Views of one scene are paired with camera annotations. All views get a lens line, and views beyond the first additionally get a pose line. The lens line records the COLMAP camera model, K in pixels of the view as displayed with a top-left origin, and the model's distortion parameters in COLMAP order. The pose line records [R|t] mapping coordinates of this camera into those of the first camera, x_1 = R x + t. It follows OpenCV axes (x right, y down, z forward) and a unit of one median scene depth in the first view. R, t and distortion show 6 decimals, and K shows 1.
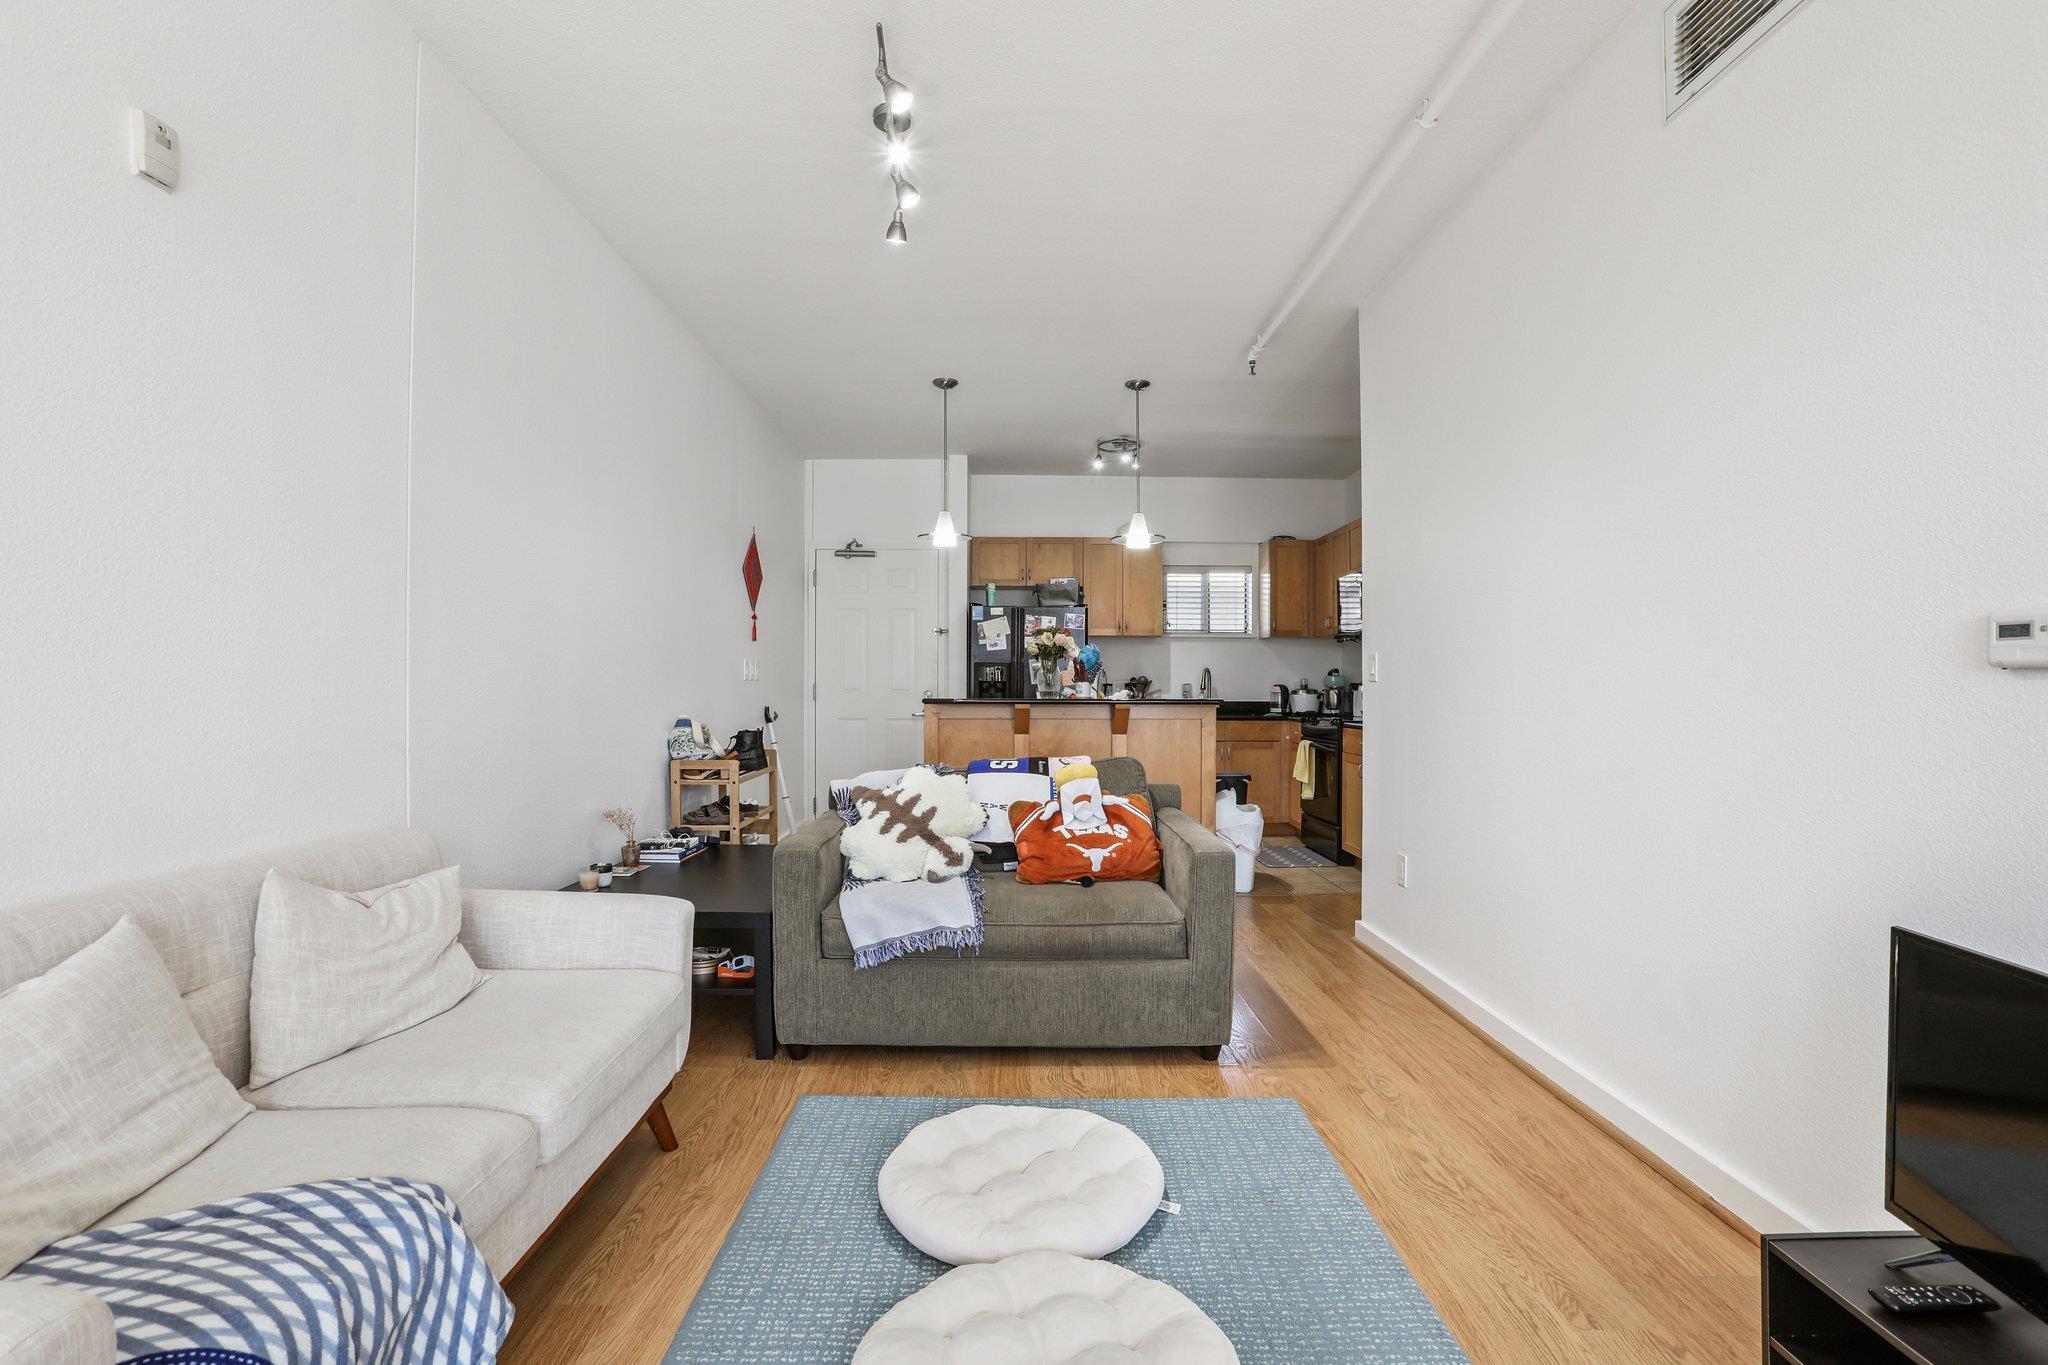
lens RADIAL K [[937.7, 0, 1015.2], [0, 937.7, 690.0], [0, 0, 1]] dist [-0.072304, 0.032464]
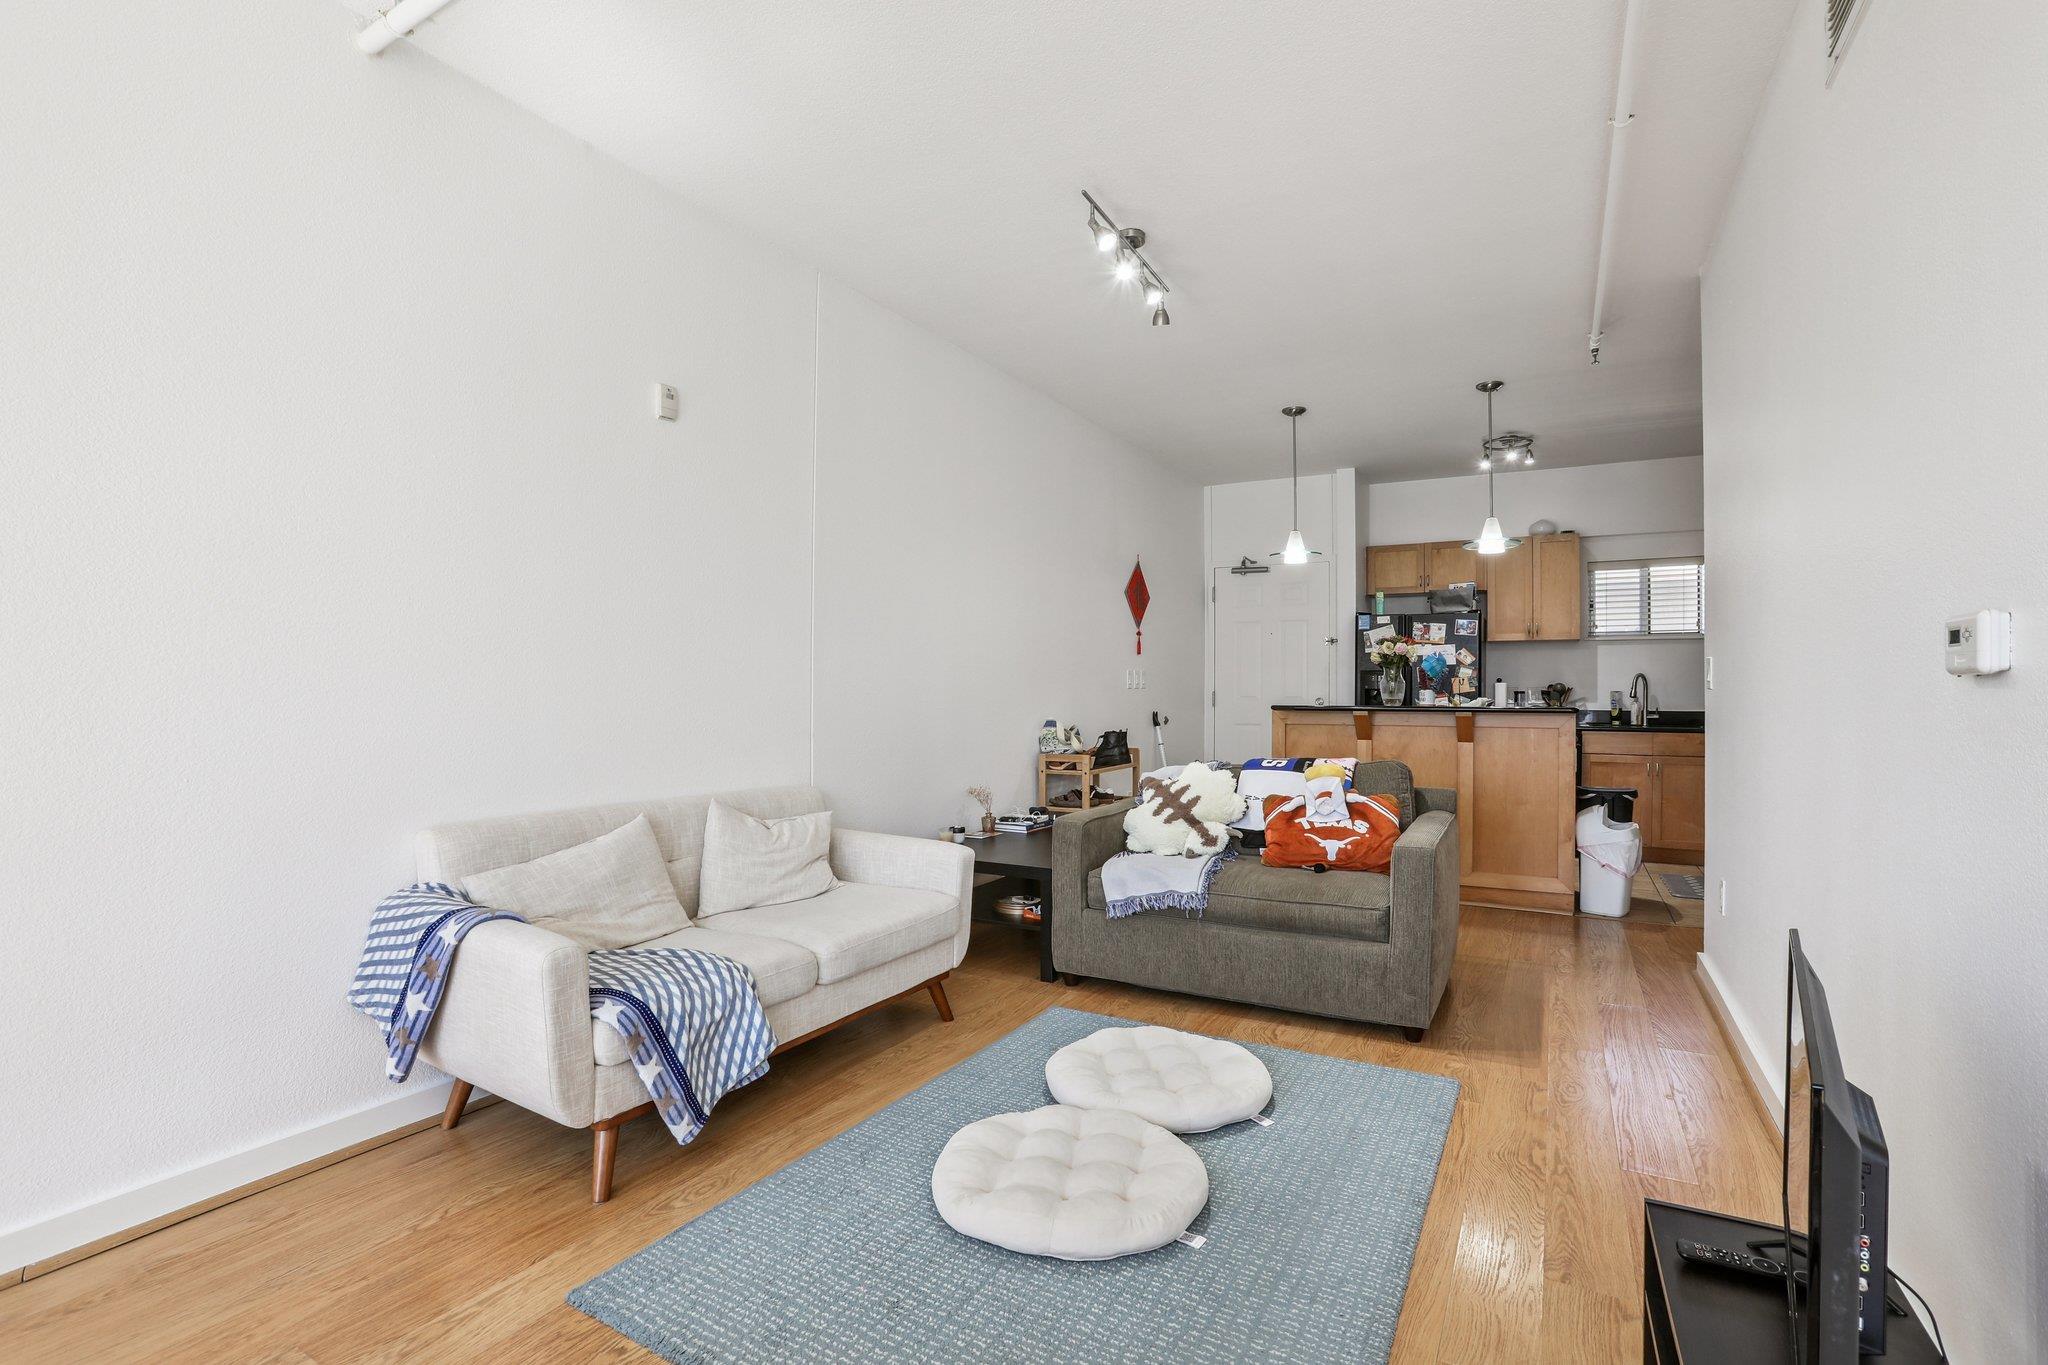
lens RADIAL K [[937.7, 0, 1015.2], [0, 937.7, 690.0], [0, 0, 1]] dist [-0.072304, 0.032464]
pose [[0.869995, -0.001937, -0.493057, 0.300774], [-0.002466, 0.999963, -0.008278, 0.001522], [0.493055, 0.008418, 0.869957, -0.144701]]
